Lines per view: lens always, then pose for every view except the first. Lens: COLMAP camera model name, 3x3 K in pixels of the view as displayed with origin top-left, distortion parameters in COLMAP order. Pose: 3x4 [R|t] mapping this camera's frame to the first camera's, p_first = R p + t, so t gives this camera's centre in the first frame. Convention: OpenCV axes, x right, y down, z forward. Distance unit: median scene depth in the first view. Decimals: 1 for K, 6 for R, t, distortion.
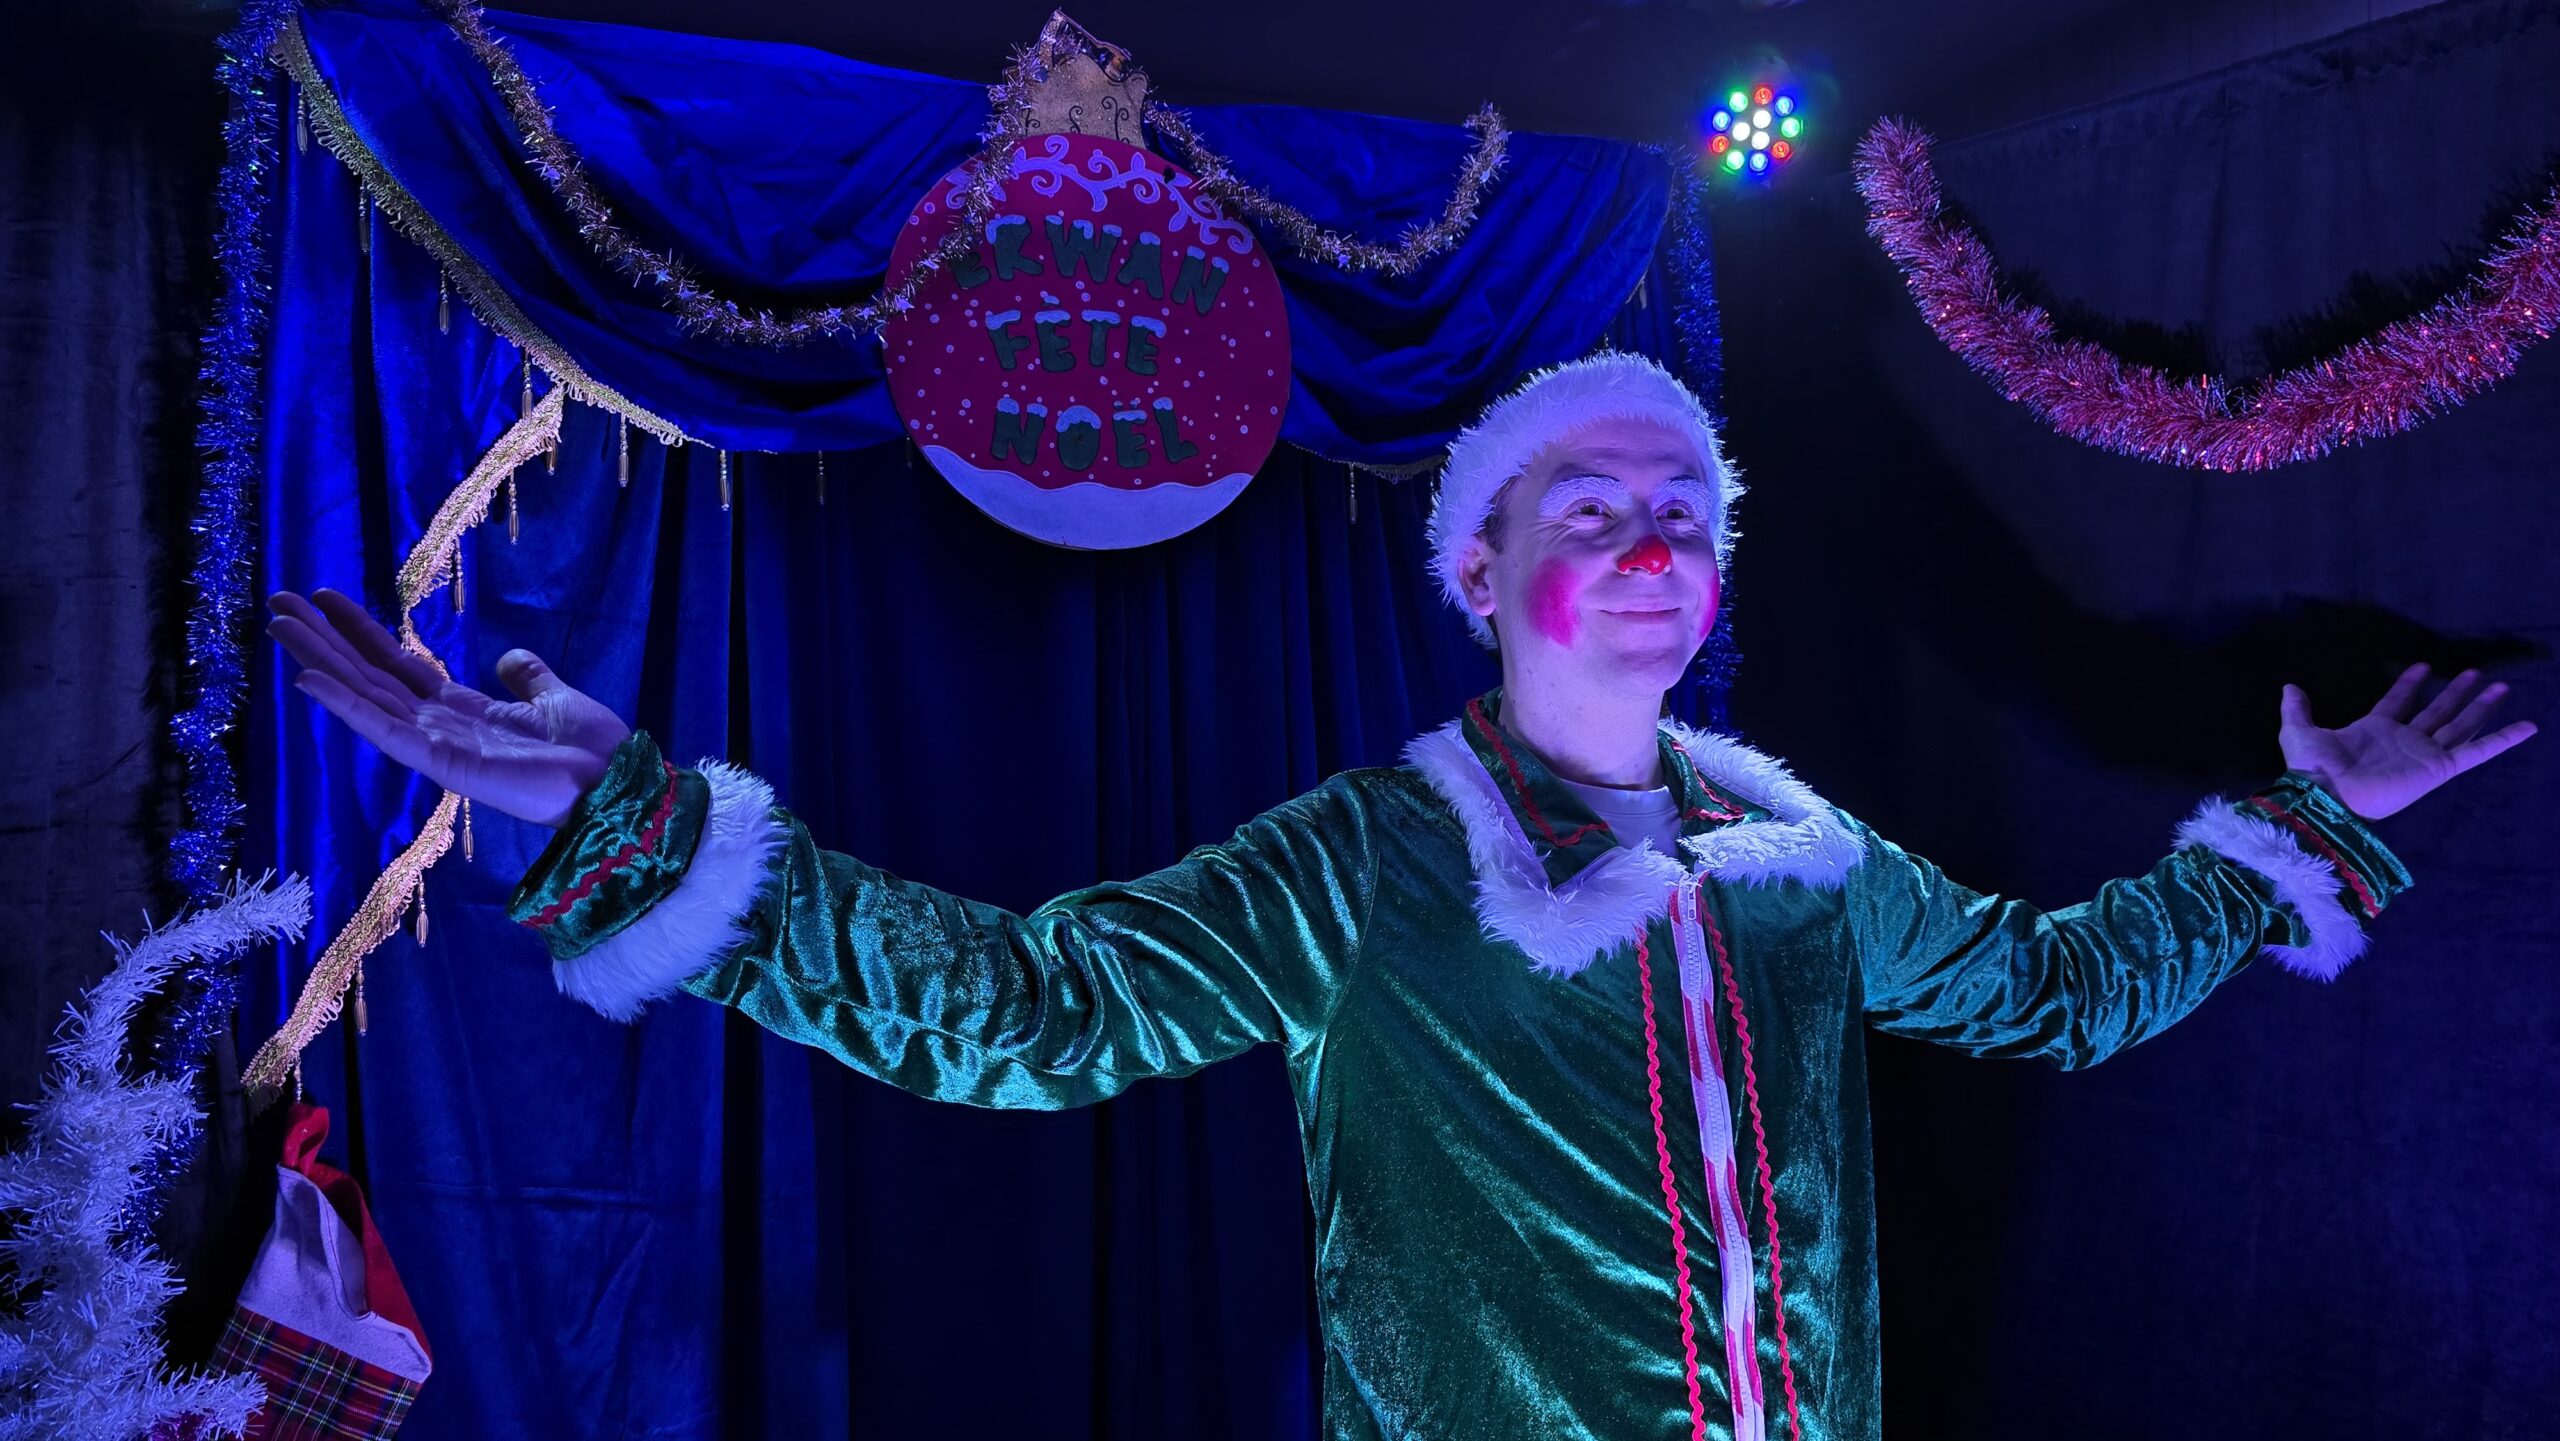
lens RADIAL K [[1758.5, 0, 1297.3], [0, 1758.5, 735.3], [0, 0, 1]] dist [0.005750, 0.003210]
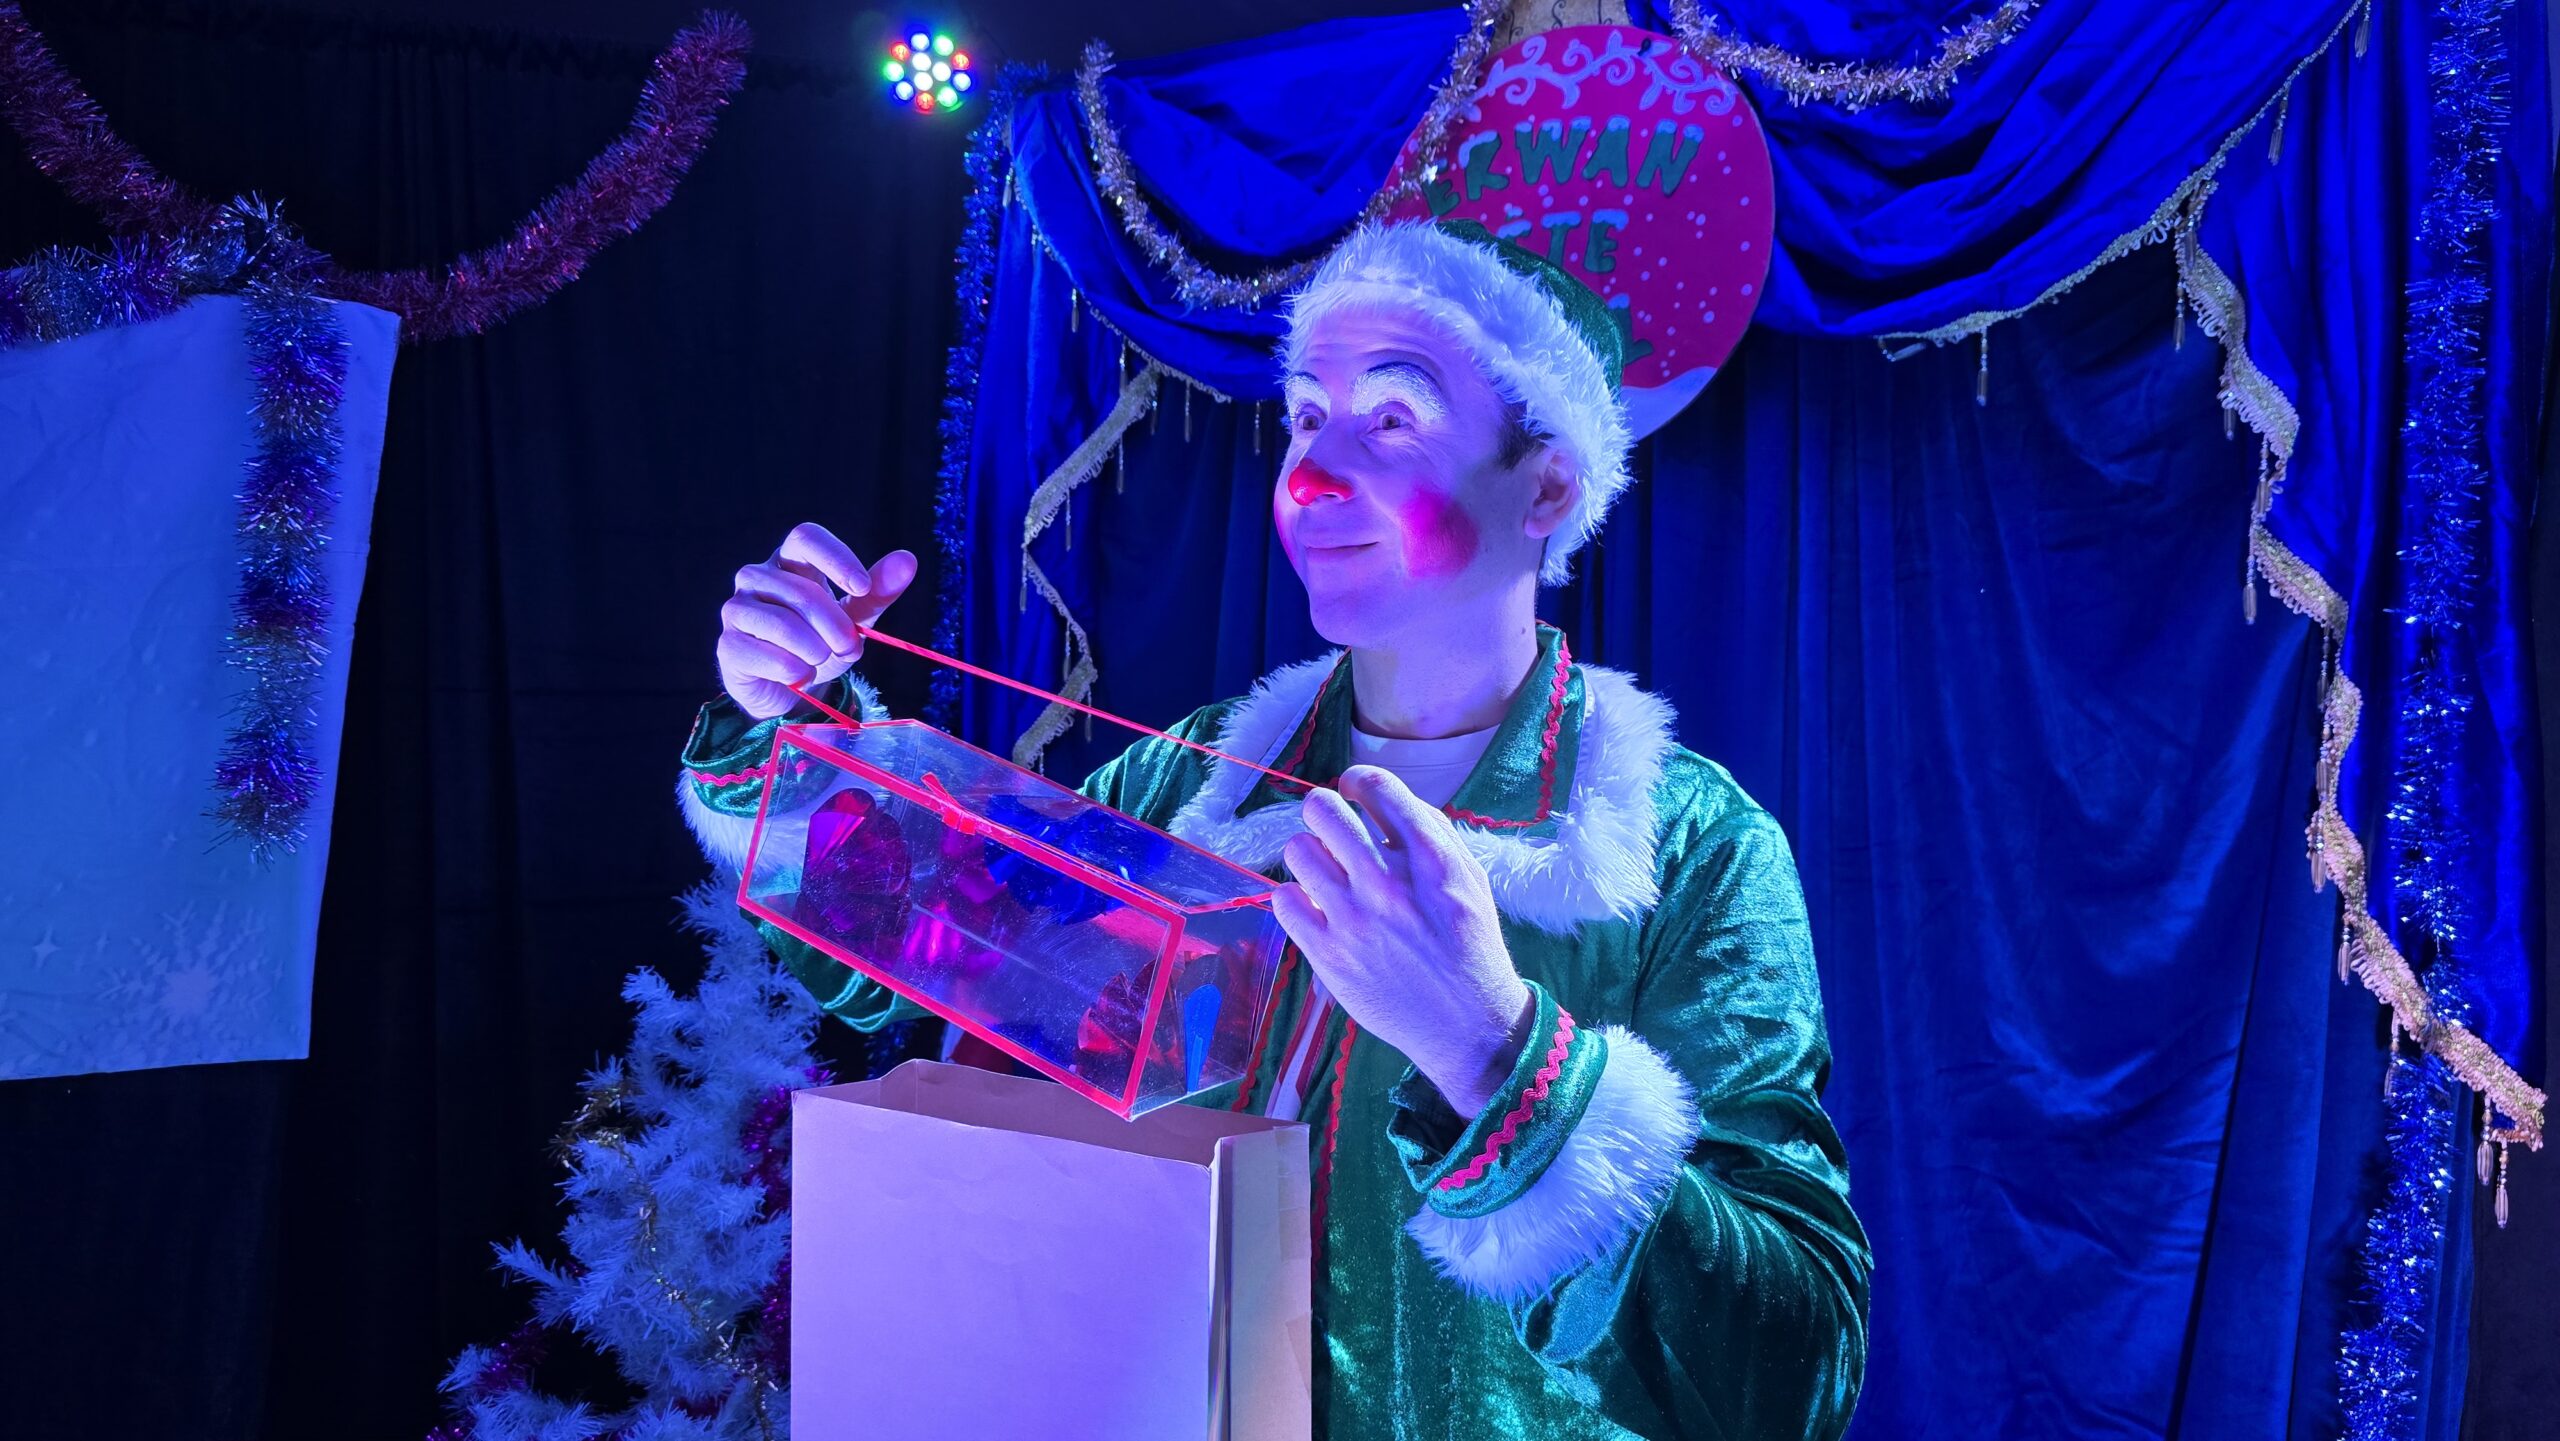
lens RADIAL K [[1740.0, 0, 1261.5], [0, 1740.0, 714.0], [0, 0, 1]] dist [0.055818, -0.050627]
pose [[0.590982, 0.051781, -0.805021, 0.611172], [-0.035490, 0.998640, 0.038181, -0.001815], [0.805904, 0.006006, 0.592016, 0.336223]]
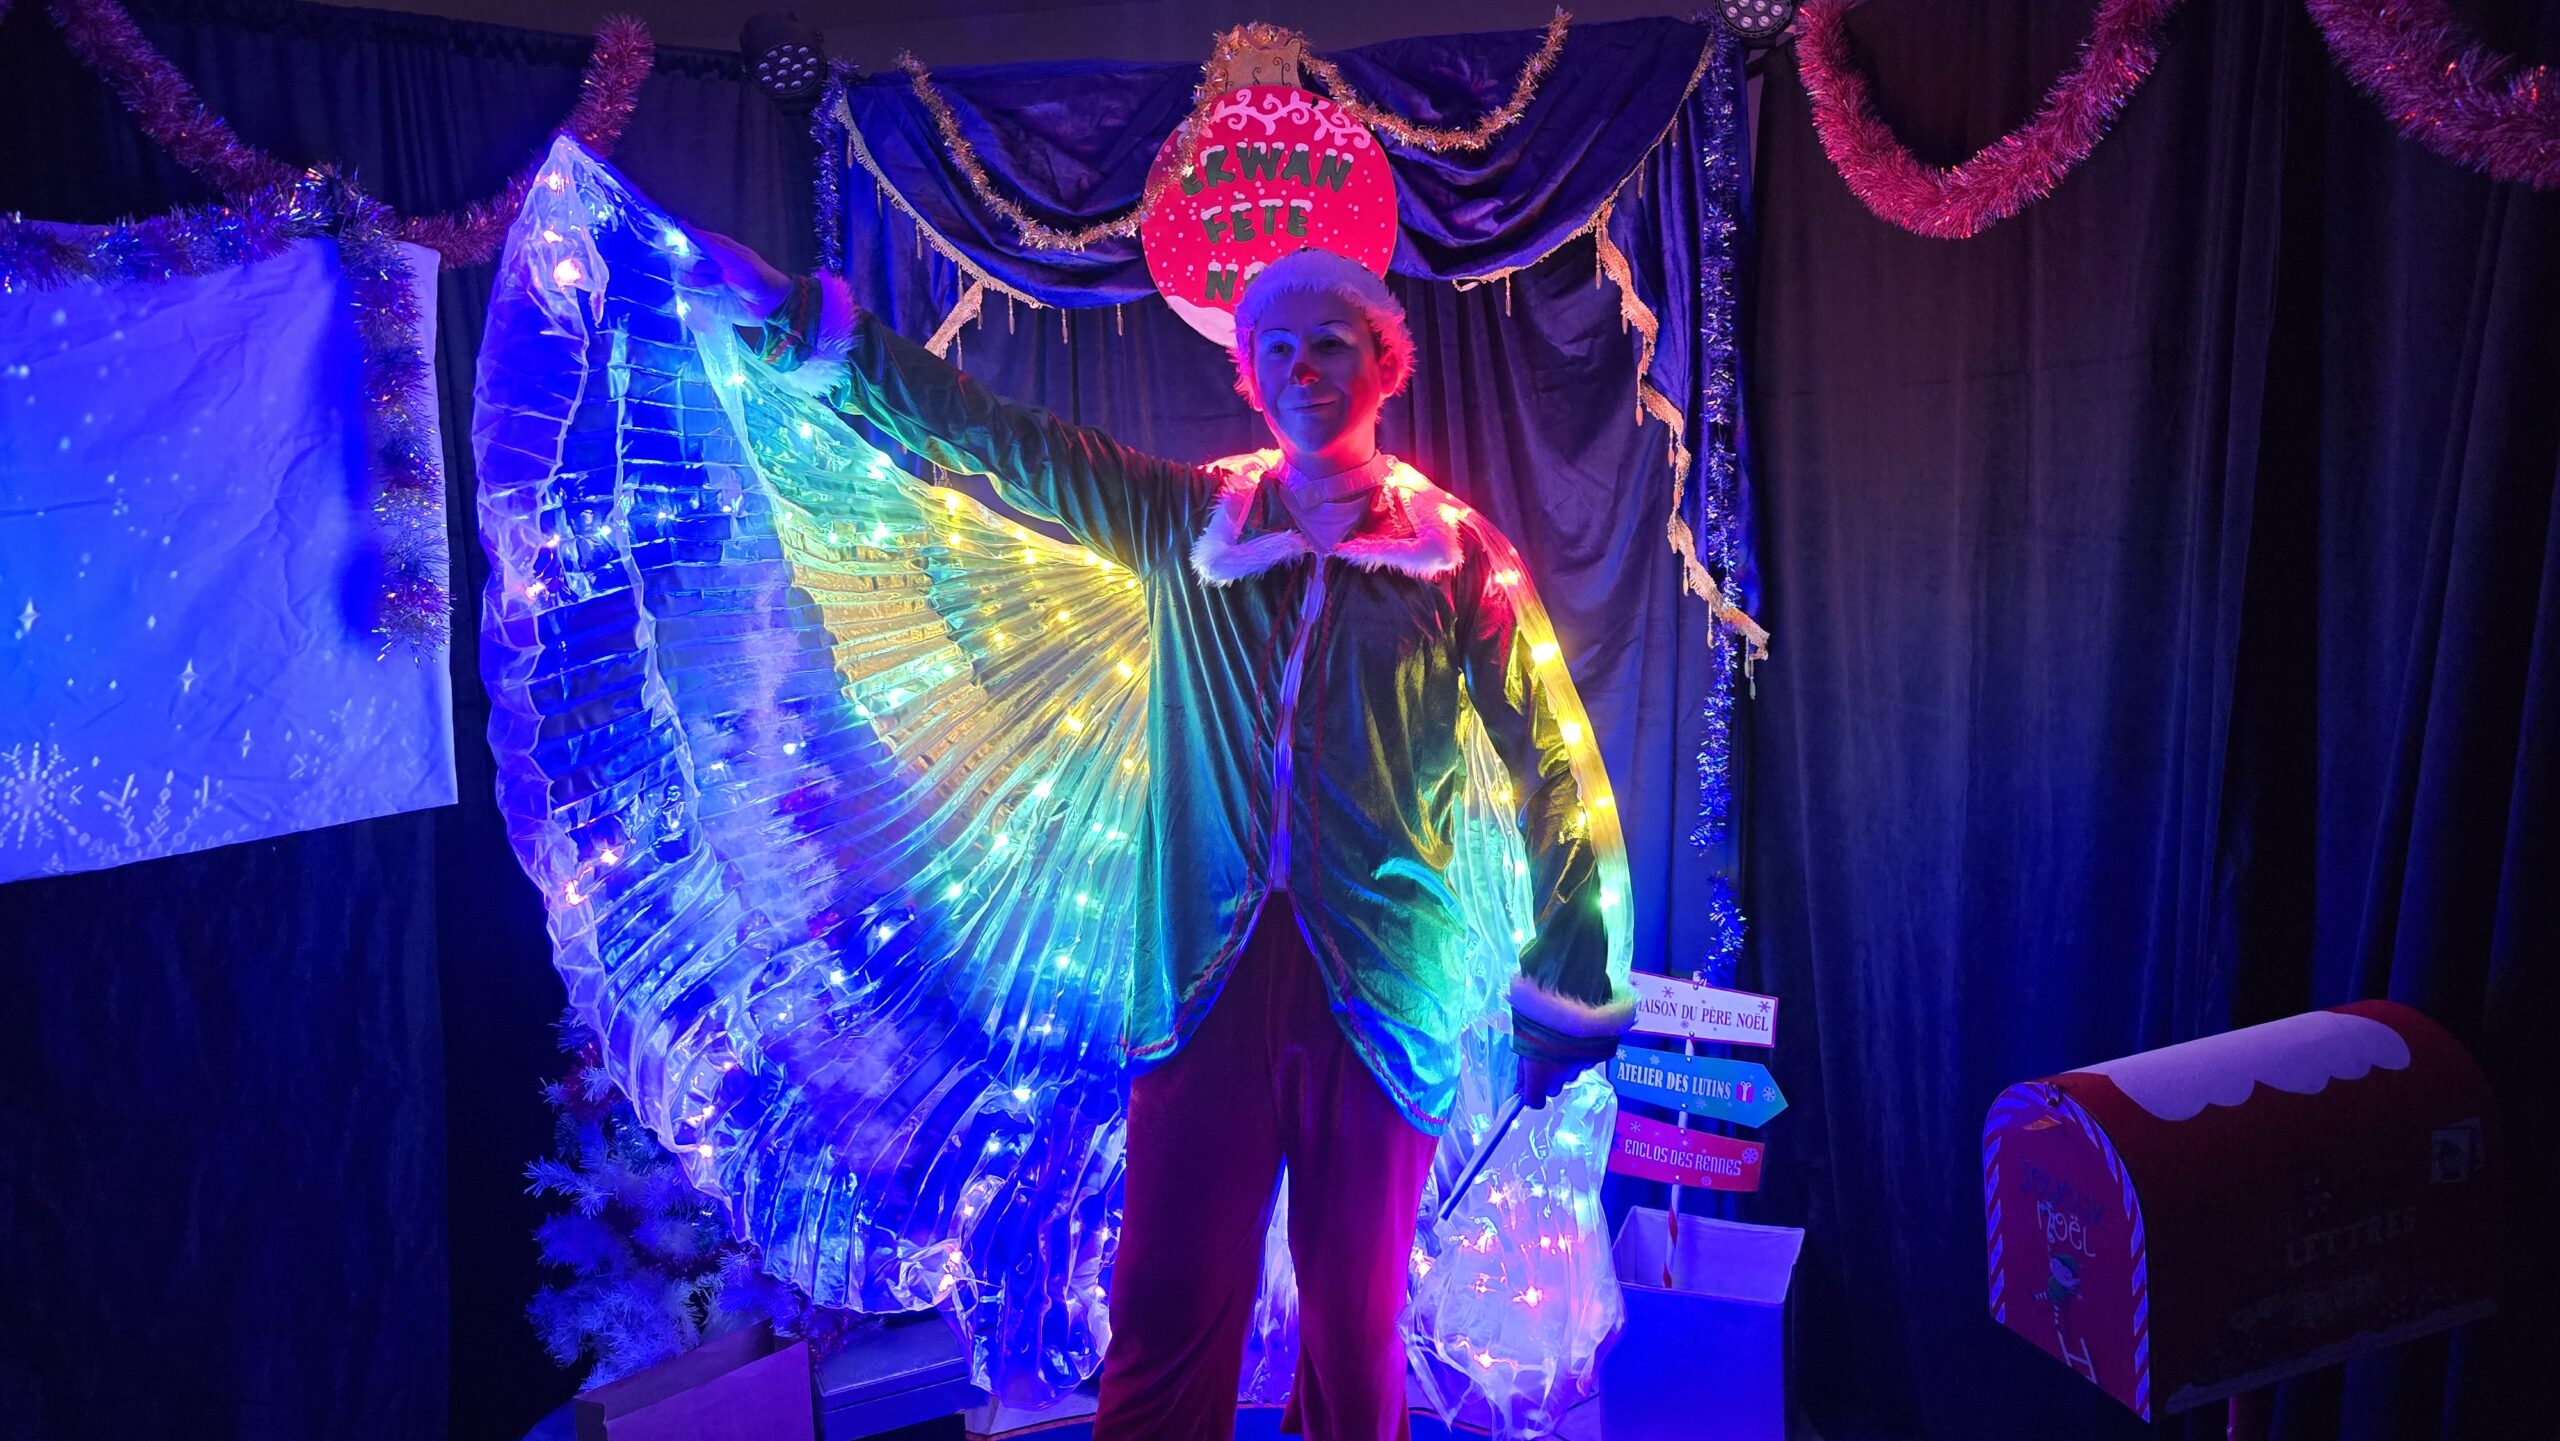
lens RADIAL K [[1740.0, 0, 1279.0], [0, 1740.0, 698.6], [0, 0, 1]] dist [0.055818, -0.050627]
pose [[0.878200, 0.036520, -0.476897, 0.725485], [0.024158, 0.992421, 0.120485, 0.021105], [0.477683, -0.117331, 0.870662, -0.474845]]
